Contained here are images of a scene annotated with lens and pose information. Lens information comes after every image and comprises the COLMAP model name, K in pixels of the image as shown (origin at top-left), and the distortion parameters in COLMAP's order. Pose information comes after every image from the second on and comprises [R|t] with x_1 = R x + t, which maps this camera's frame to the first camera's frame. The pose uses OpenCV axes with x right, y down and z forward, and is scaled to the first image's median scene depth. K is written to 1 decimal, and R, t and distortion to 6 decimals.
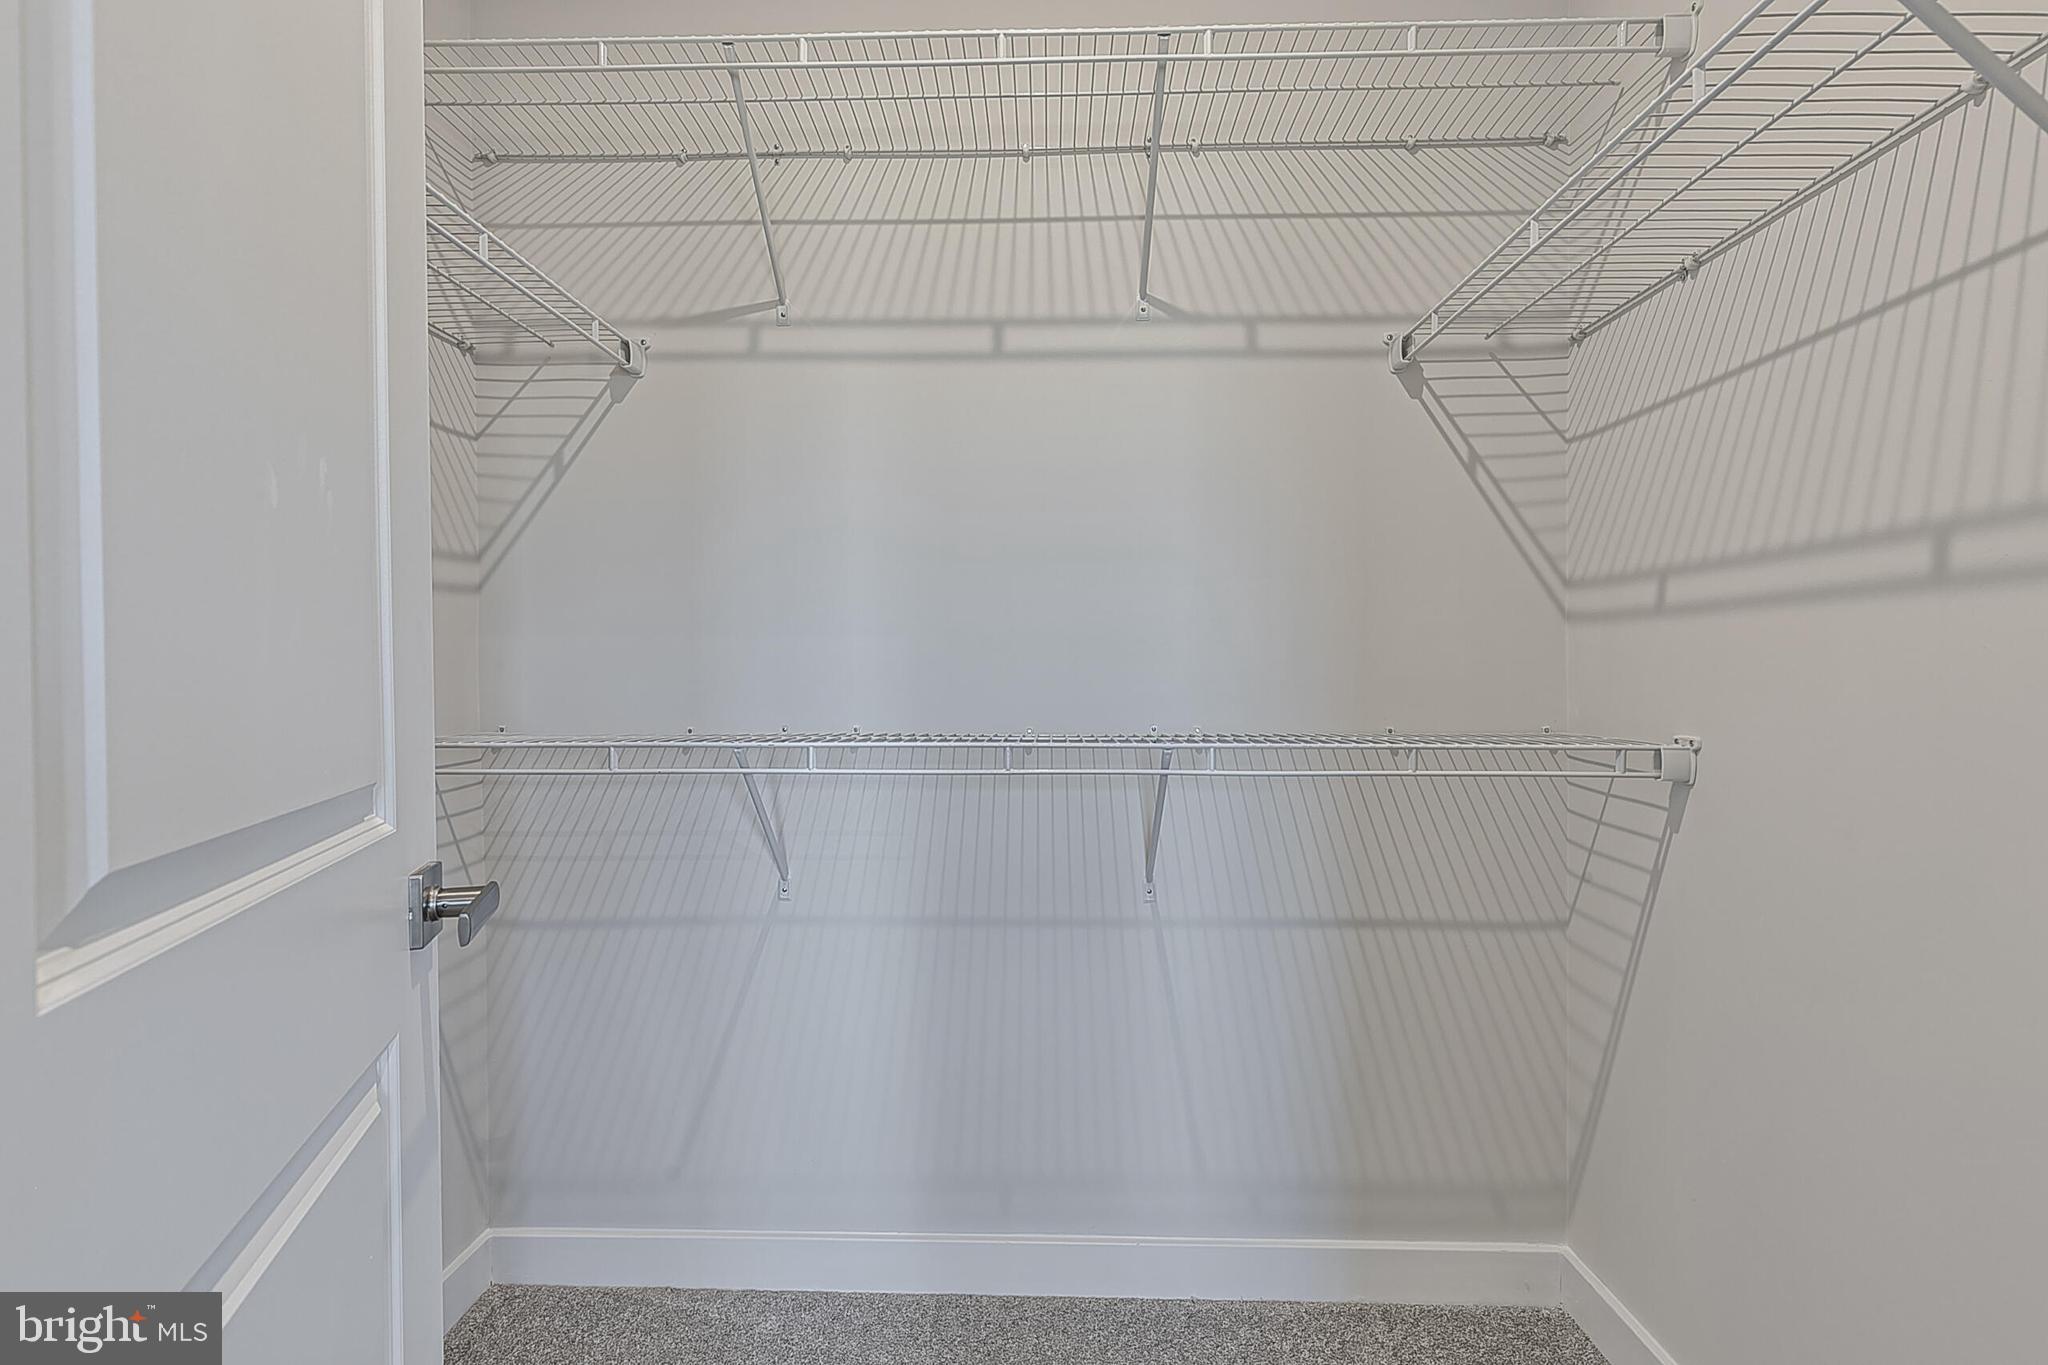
lens RADIAL K [[914.9, 0, 1024.6], [0, 914.9, 685.0], [0, 0, 1]] dist [0.008199, -0.001331]
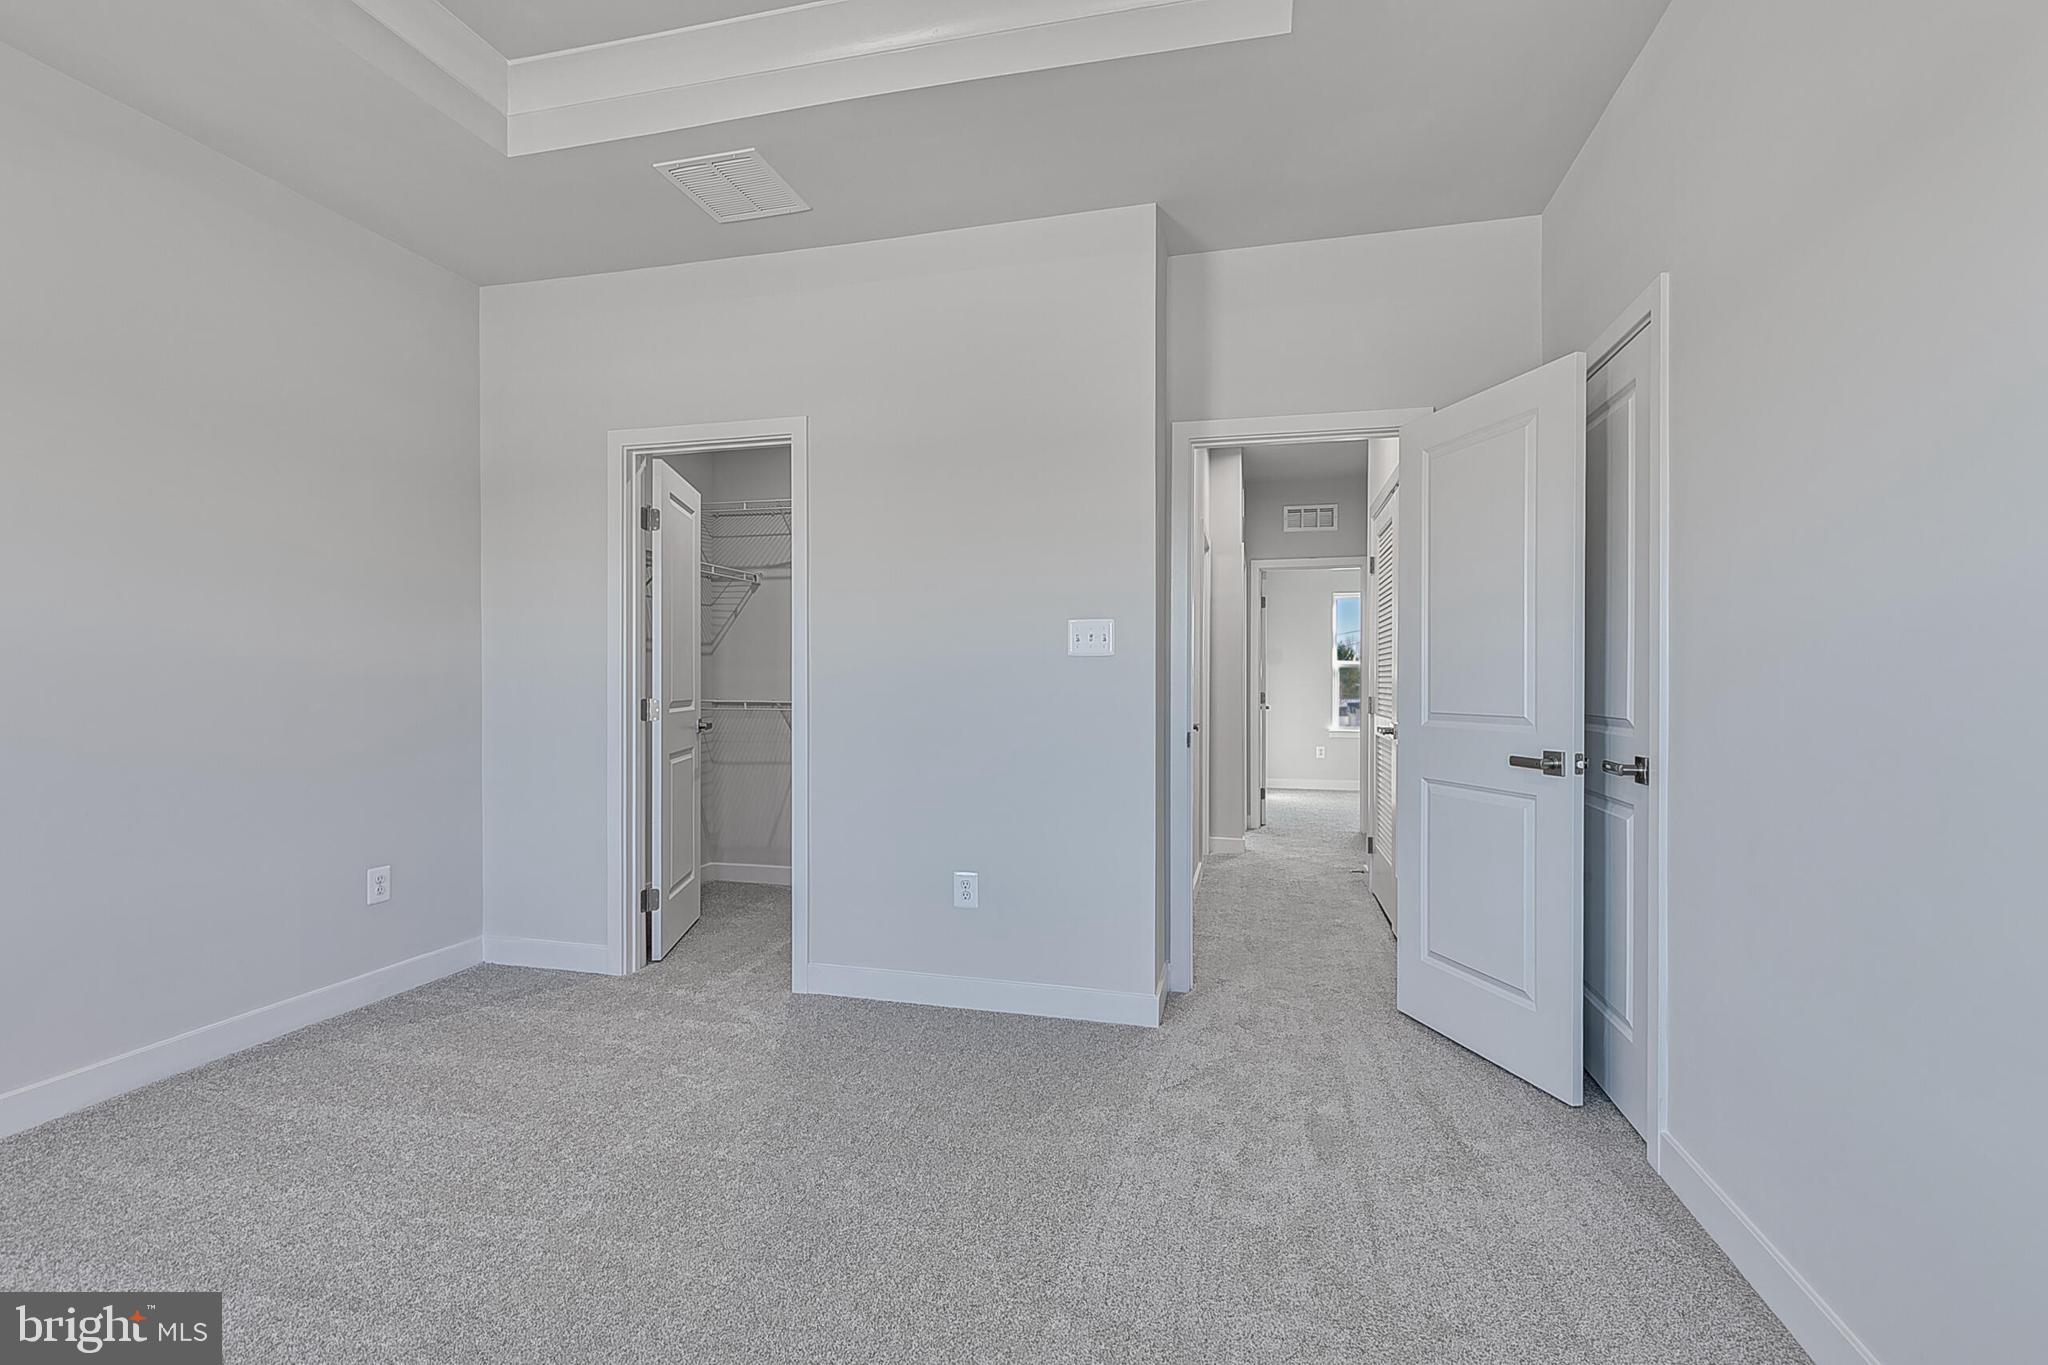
lens RADIAL K [[914.9, 0, 1024.6], [0, 914.9, 672.6], [0, 0, 1]] dist [0.008199, -0.001331]
pose [[0.976058, 0.009498, -0.217305, 1.137112], [-0.013285, 0.999784, -0.015974, -0.003058], [0.217106, 0.018479, 0.975973, -1.833568]]
